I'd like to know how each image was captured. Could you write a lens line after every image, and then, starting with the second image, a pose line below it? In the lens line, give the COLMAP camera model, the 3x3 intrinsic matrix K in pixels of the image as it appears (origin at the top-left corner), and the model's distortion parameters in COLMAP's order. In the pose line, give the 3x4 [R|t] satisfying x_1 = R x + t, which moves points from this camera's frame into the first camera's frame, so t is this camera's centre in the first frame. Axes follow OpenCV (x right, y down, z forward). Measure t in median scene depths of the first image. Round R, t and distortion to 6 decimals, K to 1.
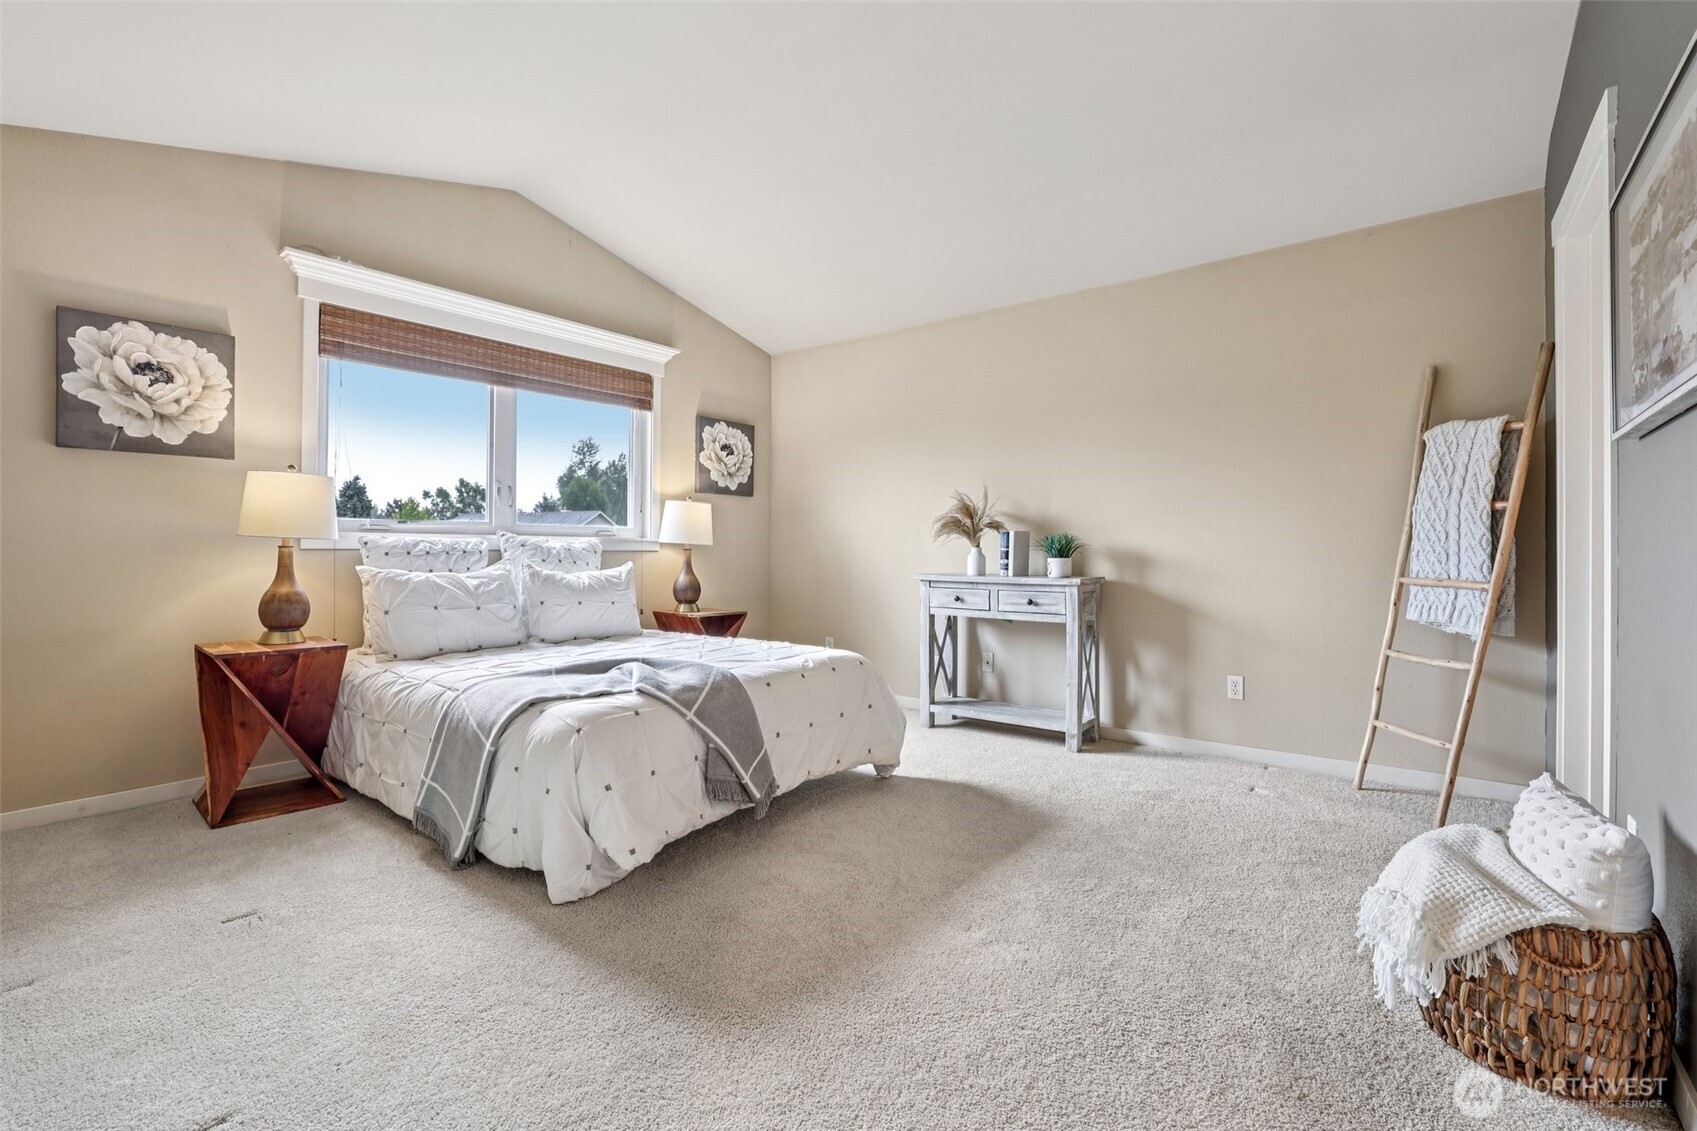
lens RADIAL K [[725.1, 0, 850.8], [0, 725.1, 554.8], [0, 0, 1]] dist [-0.035997, 0.012547]
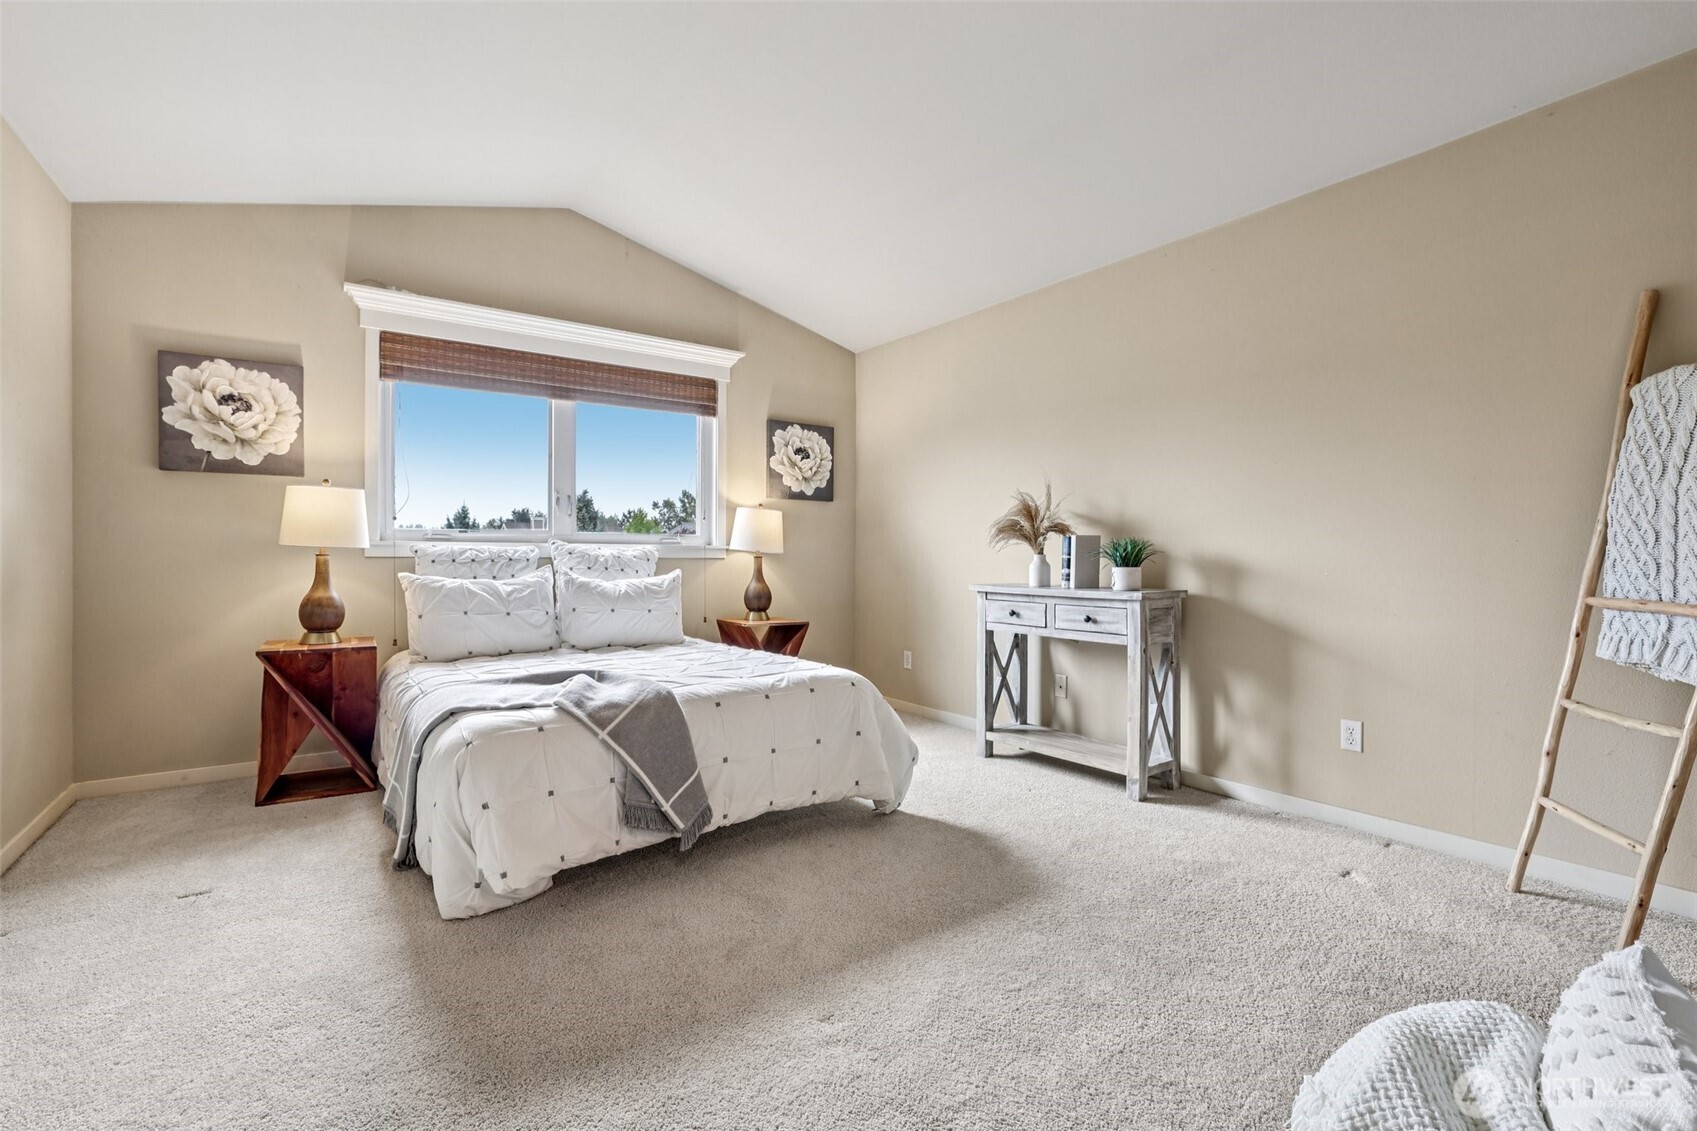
lens RADIAL K [[731.2, 0, 848.5], [0, 731.2, 565.5], [0, 0, 1]] dist [-0.040040, 0.016753]
pose [[0.965171, 0.002823, -0.261604, 0.239492], [-0.001293, 0.999981, 0.006020, -0.002518], [0.261616, -0.005472, 0.965157, 0.124836]]
